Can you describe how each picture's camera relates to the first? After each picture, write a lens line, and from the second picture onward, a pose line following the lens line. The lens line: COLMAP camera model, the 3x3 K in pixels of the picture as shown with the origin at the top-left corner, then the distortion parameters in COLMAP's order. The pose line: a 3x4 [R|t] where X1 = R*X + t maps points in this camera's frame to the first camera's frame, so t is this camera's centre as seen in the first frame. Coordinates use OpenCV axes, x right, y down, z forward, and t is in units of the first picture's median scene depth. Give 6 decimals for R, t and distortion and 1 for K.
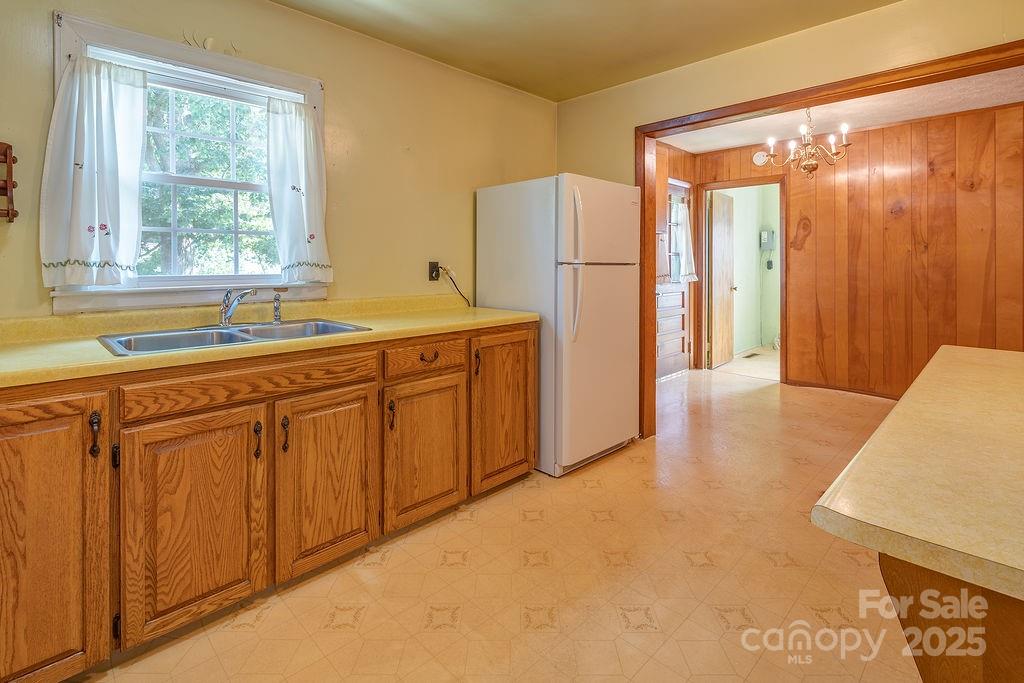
lens RADIAL K [[502.4, 0, 486.3], [0, 502.4, 262.2], [0, 0, 1]] dist [-0.001607, -0.002124]
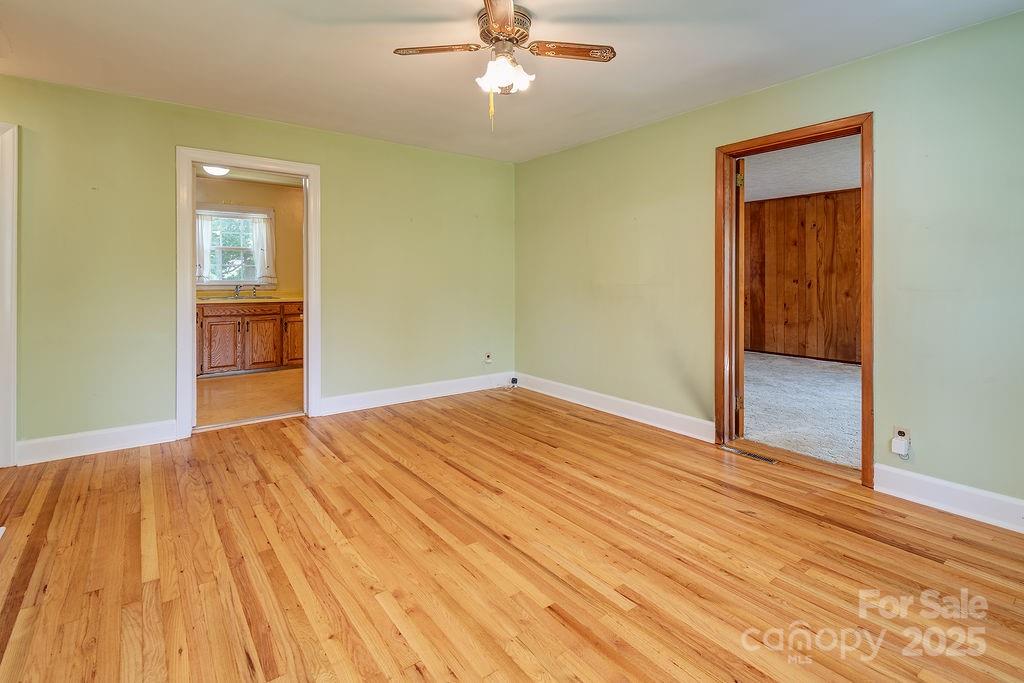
lens RADIAL K [[487.0, 0, 465.2], [0, 487.0, 275.1], [0, 0, 1]] dist [0.002289, -0.000231]
pose [[0.985827, -0.001221, -0.167763, 1.390865], [0.000383, 0.999987, -0.005032, 0.009866], [0.167767, 0.004896, 0.985815, -1.735619]]
